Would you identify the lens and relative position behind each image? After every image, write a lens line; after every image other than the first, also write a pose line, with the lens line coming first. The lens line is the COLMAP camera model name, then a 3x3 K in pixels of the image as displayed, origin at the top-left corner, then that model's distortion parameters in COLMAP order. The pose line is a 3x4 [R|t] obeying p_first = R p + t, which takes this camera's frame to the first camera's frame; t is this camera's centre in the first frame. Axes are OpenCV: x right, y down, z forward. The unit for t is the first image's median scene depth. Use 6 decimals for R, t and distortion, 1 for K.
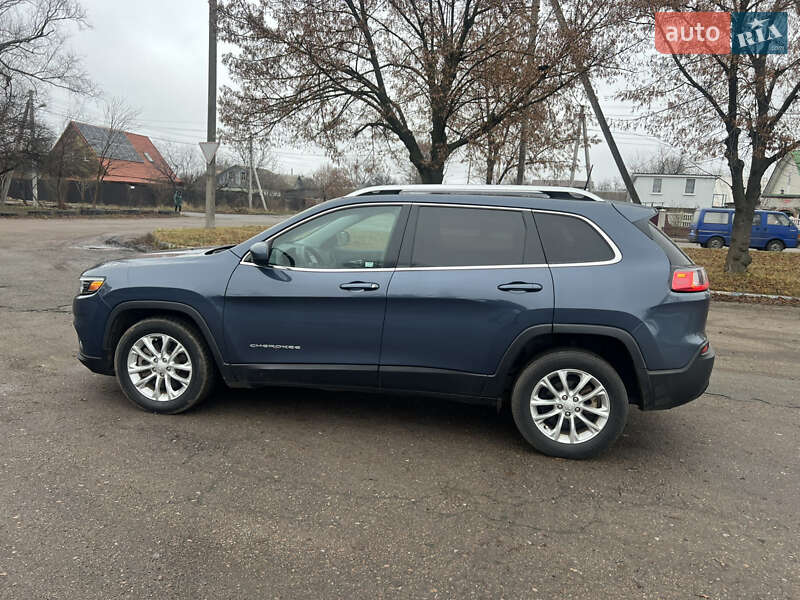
lens RADIAL K [[595.1, 0, 404.6], [0, 595.1, 298.0], [0, 0, 1]] dist [0.040430, -0.040484]
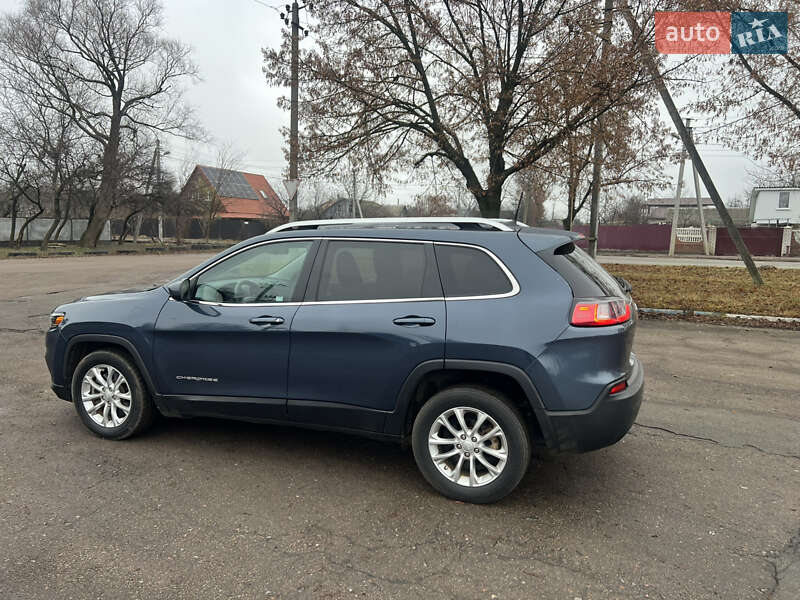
lens RADIAL K [[595.1, 0, 399.4], [0, 595.1, 304.3], [0, 0, 1]] dist [0.040430, -0.040484]
pose [[0.980770, -0.008699, -0.194976, 0.347270], [0.002149, 0.999427, -0.033782, -0.012704], [0.195158, 0.032713, 0.980226, 0.040774]]
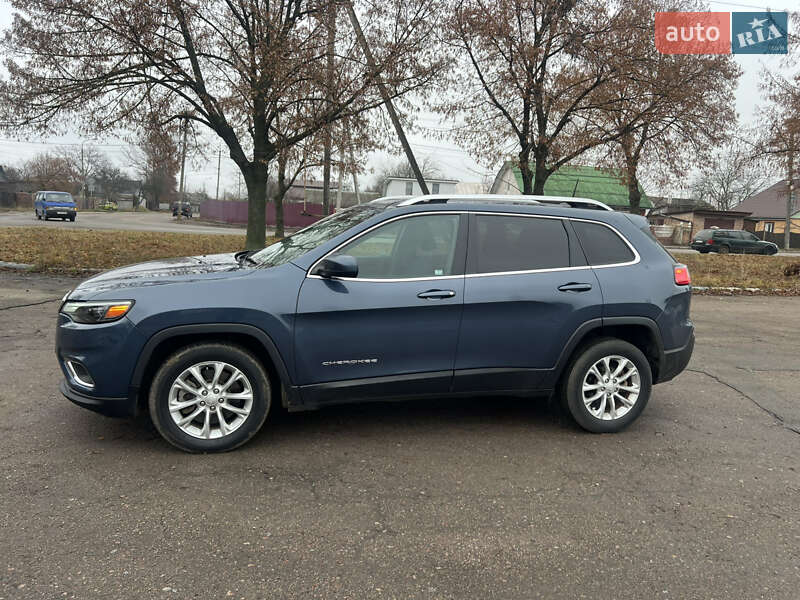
lens RADIAL K [[595.1, 0, 403.4], [0, 595.1, 296.1], [0, 0, 1]] dist [0.040430, -0.040484]
pose [[0.911324, -0.055542, 0.407926, -0.541159], [0.056289, 0.998363, 0.010183, -0.030001], [-0.407824, 0.013682, 0.912958, 0.099112]]
